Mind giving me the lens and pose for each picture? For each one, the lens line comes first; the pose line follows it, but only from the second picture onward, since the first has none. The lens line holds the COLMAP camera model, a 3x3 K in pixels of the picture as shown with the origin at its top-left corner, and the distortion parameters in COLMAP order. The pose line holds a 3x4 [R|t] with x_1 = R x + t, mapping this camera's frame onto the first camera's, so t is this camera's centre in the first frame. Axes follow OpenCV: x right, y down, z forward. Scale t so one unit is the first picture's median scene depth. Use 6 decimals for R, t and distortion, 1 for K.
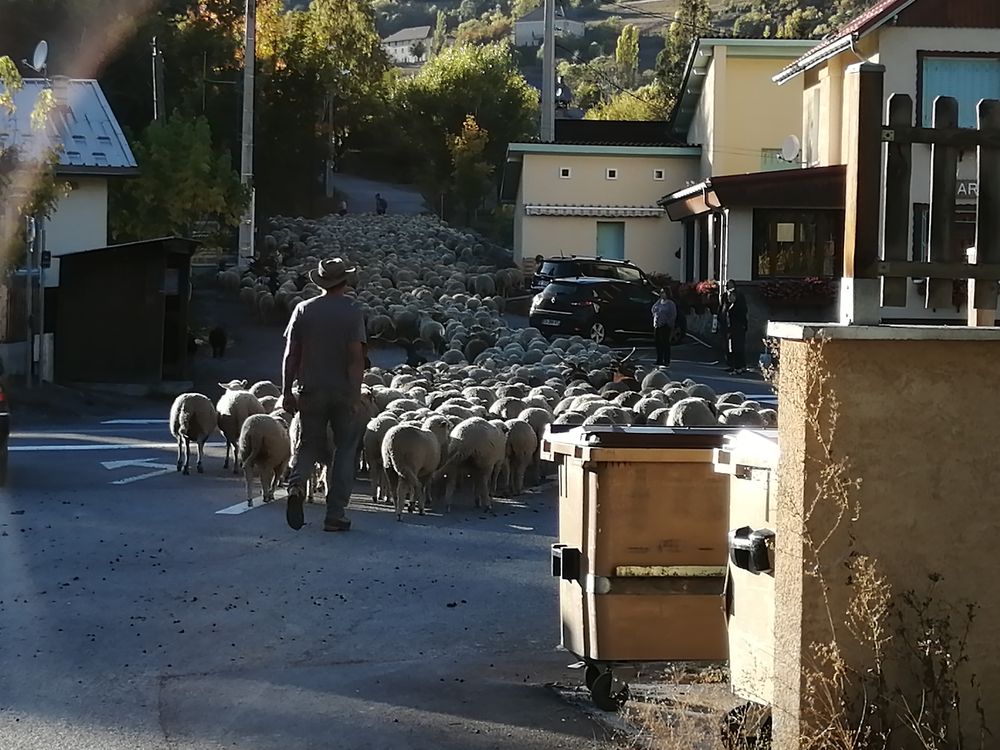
lens RADIAL K [[2733.9, 0, 500.0], [0, 2733.9, 375.0], [0, 0, 1]] dist [0.156311, -0.518702]
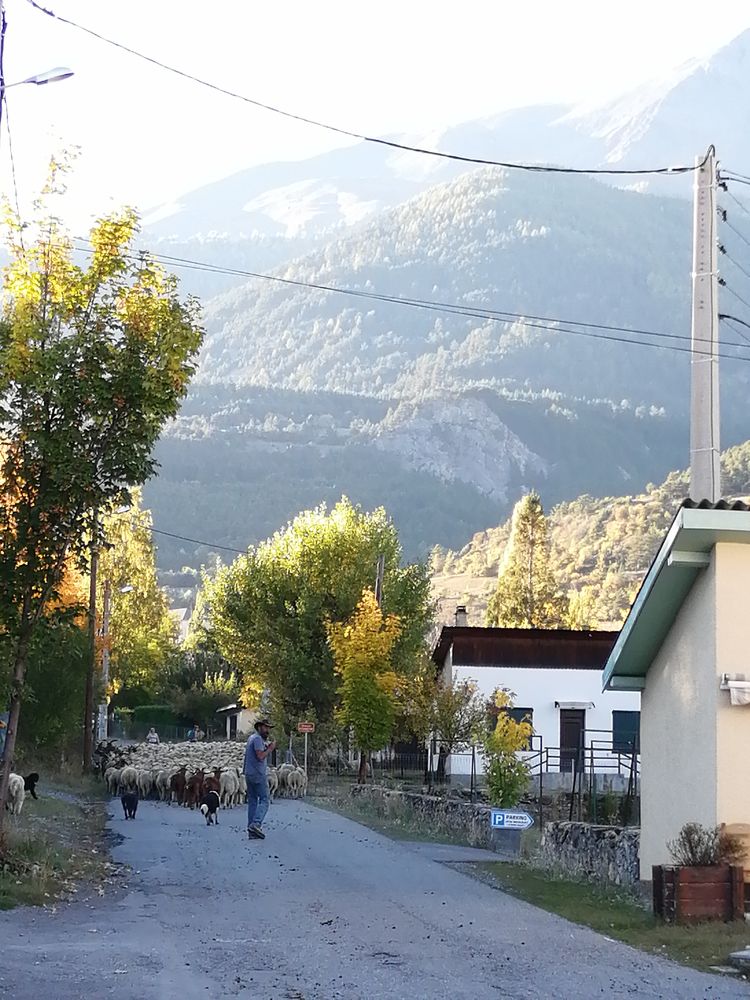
lens RADIAL K [[2735.0, 0, 375.0], [0, 2735.0, 500.0], [0, 0, 1]] dist [0.170287, -0.441625]
pose [[0.999002, 0.003440, 0.044538, -0.089074], [0.004070, 0.985874, -0.167438, -0.039663], [-0.044485, 0.167453, 0.984876, 1.042542]]
